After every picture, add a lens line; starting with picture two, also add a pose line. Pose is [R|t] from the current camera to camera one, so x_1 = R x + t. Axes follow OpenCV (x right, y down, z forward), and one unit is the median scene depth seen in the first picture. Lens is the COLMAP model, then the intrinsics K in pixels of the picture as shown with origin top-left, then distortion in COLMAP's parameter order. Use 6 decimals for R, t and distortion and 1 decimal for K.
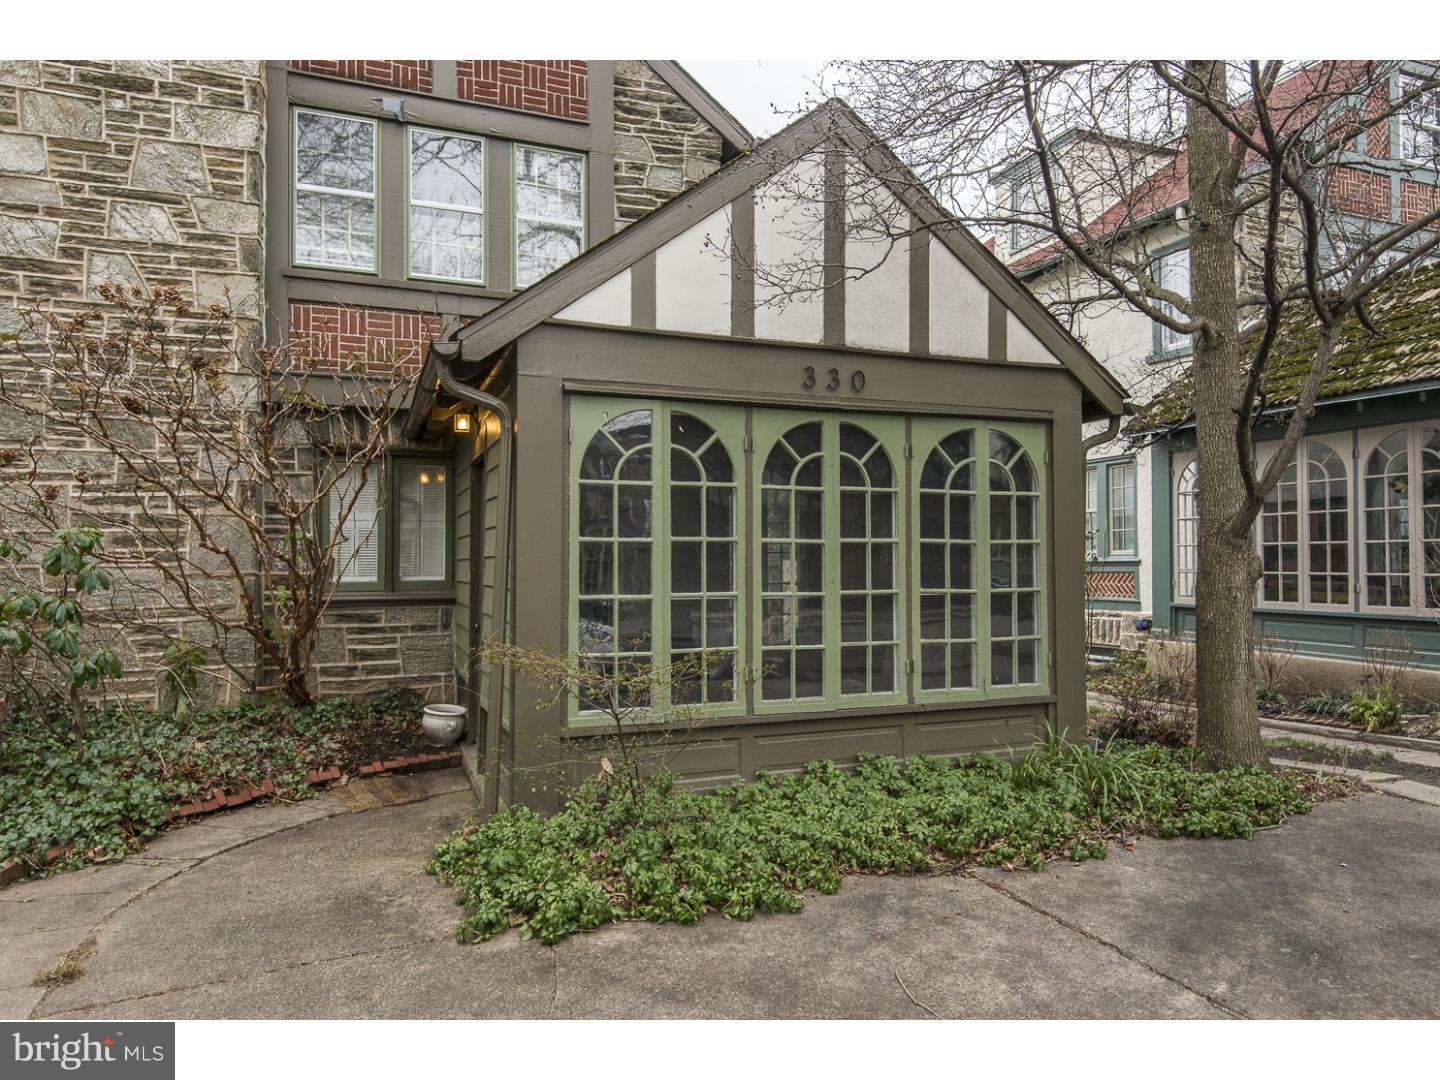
lens RADIAL K [[937.2, 0, 721.7], [0, 937.2, 531.6], [0, 0, 1]] dist [0.039575, -0.035008]
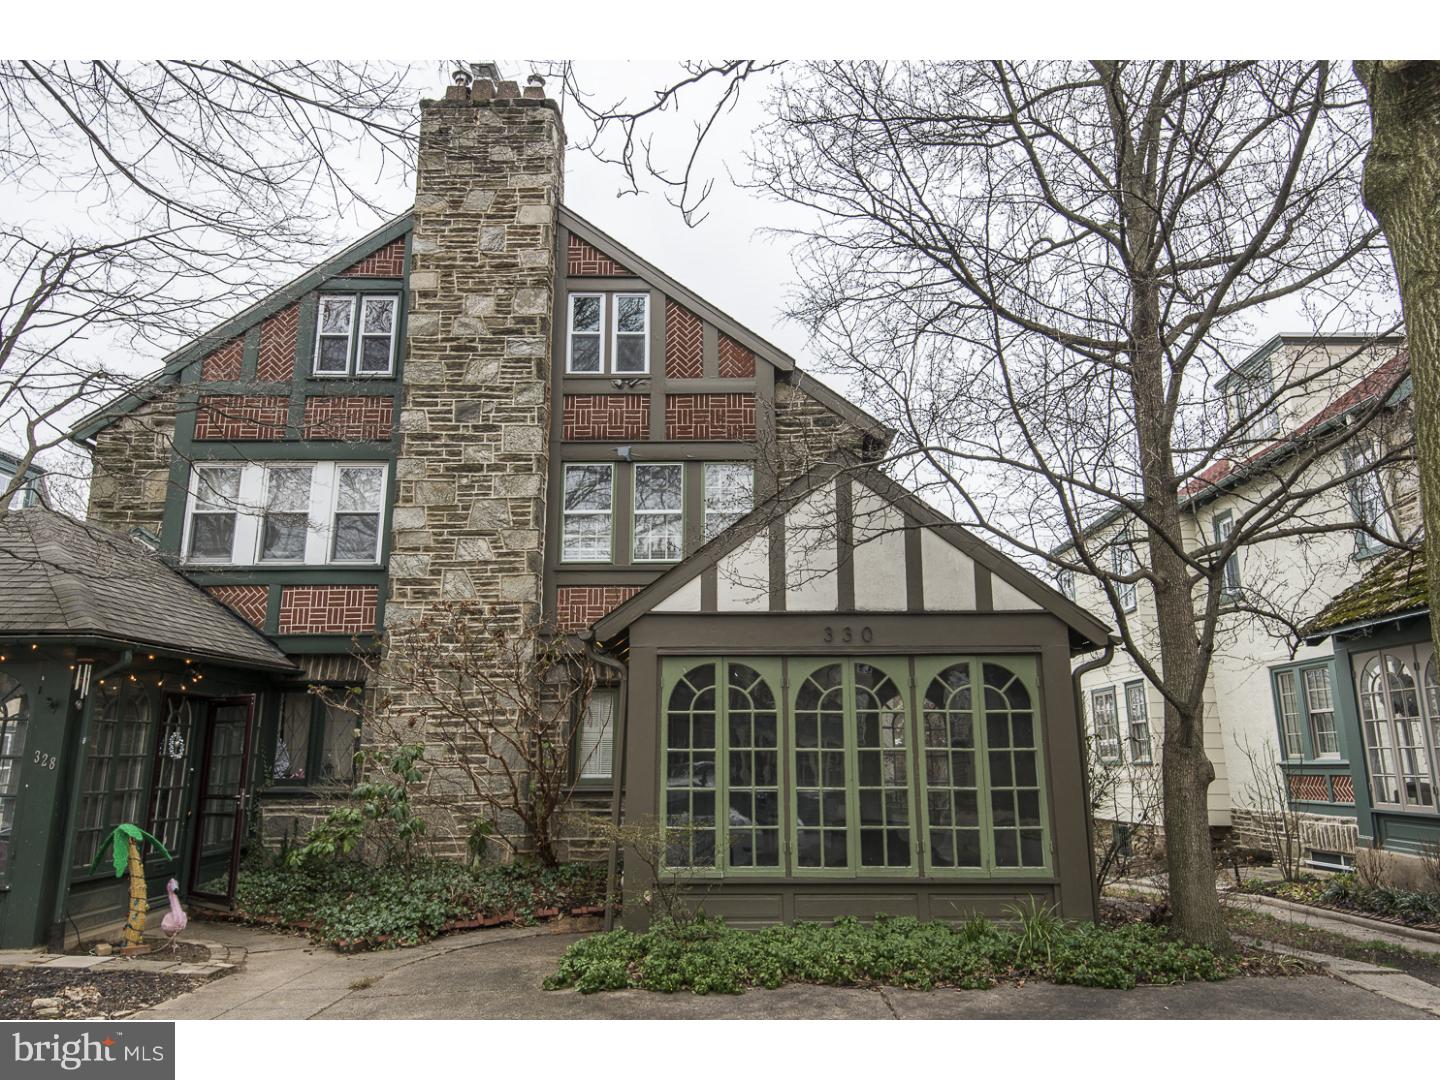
lens RADIAL K [[937.2, 0, 721.7], [0, 937.2, 531.6], [0, 0, 1]] dist [0.039575, -0.035008]
pose [[0.929470, -0.086934, -0.358509, 0.419770], [0.011802, 0.978347, -0.206637, -0.018974], [0.368710, 0.187831, 0.910369, -0.366403]]
